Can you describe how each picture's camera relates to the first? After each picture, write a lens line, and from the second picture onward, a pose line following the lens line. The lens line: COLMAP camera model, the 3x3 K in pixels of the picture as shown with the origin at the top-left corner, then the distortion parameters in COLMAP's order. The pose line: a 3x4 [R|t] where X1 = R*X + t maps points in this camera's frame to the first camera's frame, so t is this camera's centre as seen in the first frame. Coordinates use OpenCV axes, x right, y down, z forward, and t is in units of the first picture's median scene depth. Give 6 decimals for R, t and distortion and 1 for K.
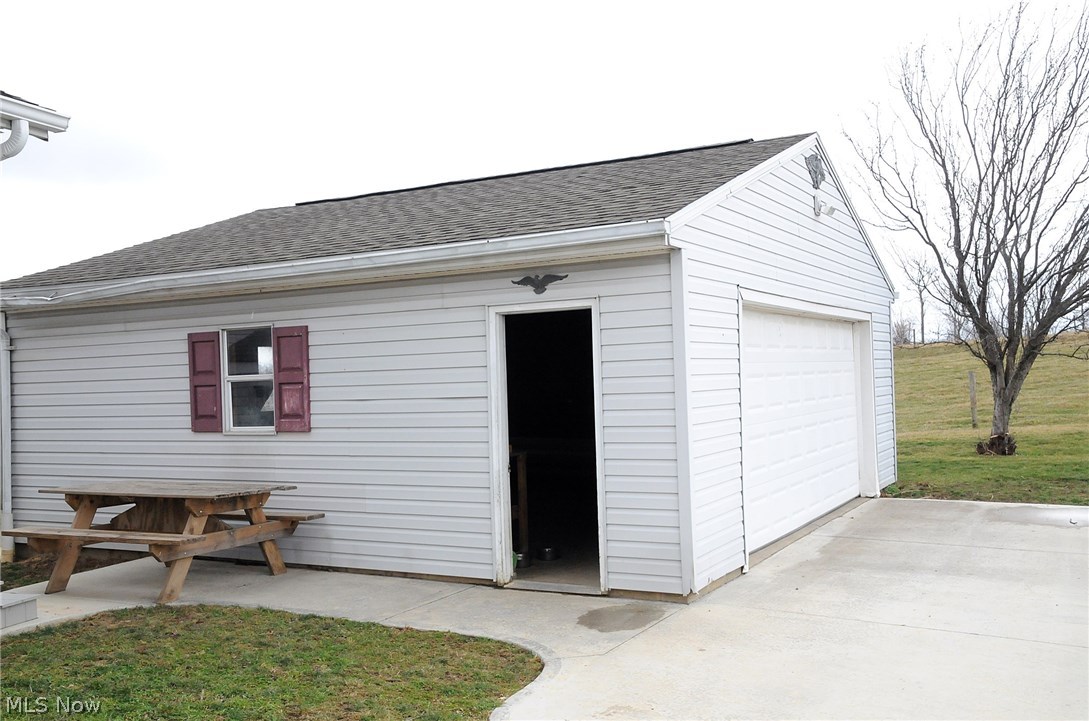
lens RADIAL K [[1012.9, 0, 544.5], [0, 1012.9, 360.5], [0, 0, 1]] dist [0.004247, 0.002149]
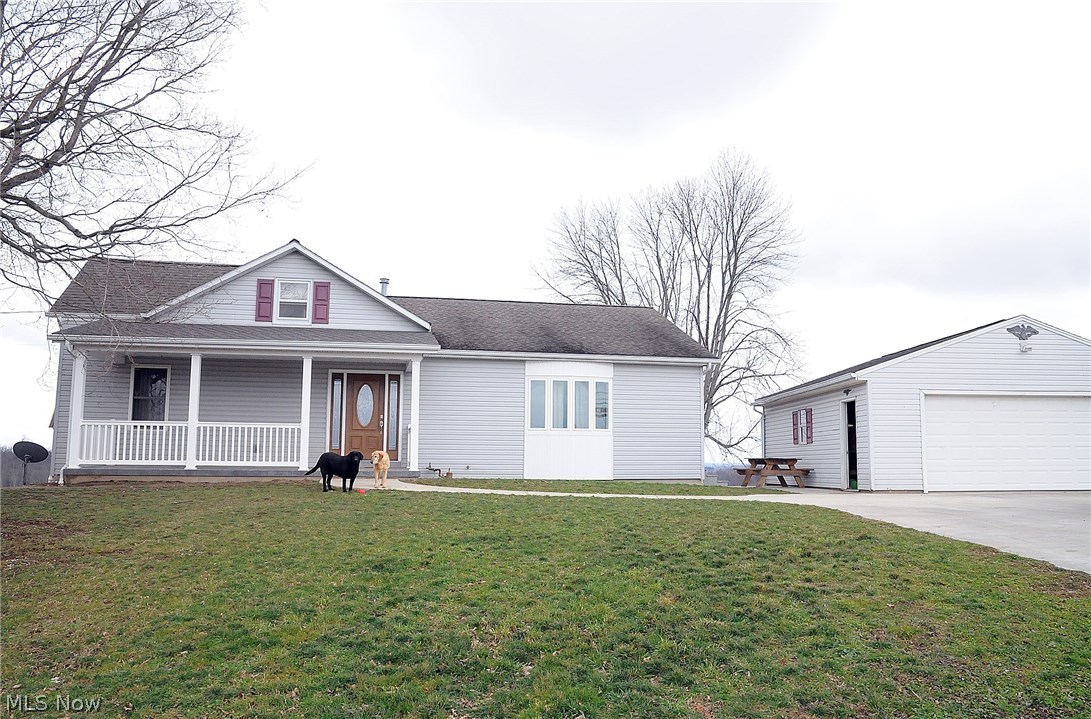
lens RADIAL K [[743.3, 0, 562.3], [0, 743.3, 364.9], [0, 0, 1]] dist [-0.043316, 0.004193]
pose [[0.532429, -0.076228, -0.843036, 1.264892], [-0.006533, 0.995537, -0.094143, 0.051524], [0.846450, 0.055633, 0.529554, -0.834396]]
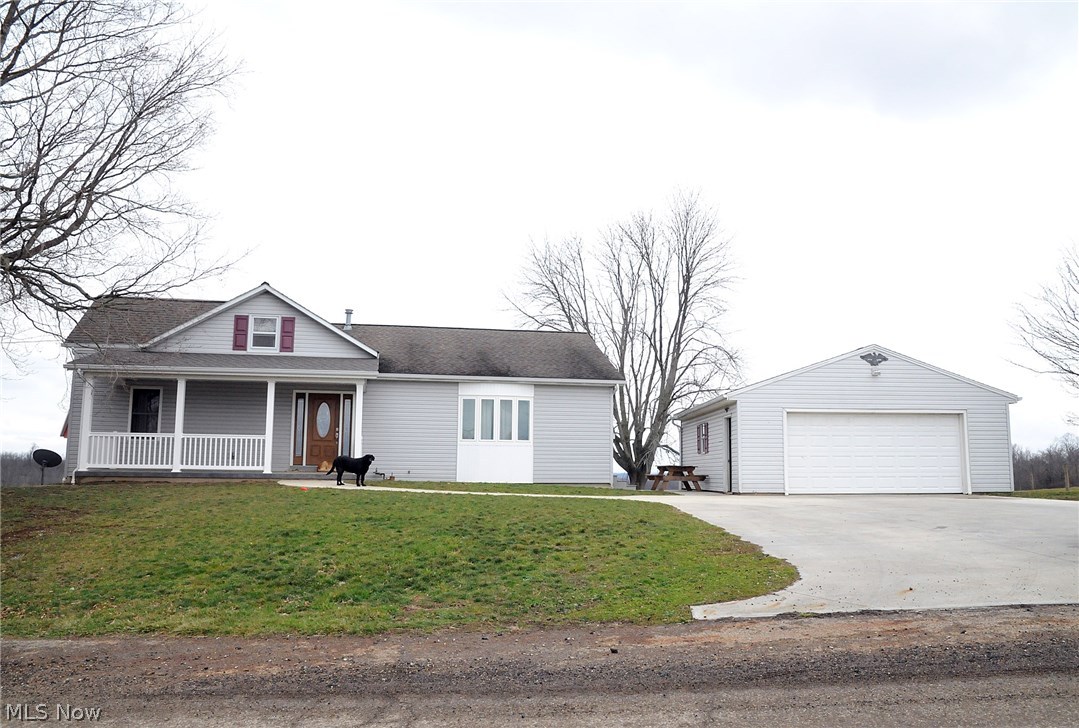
lens RADIAL K [[732.7, 0, 539.5], [0, 732.7, 364.0], [0, 0, 1]] dist [-0.036538, -0.002115]
pose [[0.509782, -0.089177, -0.855669, 1.686447], [-0.009230, 0.993989, -0.109091, 0.046778], [0.860254, 0.063511, 0.505895, -0.825210]]
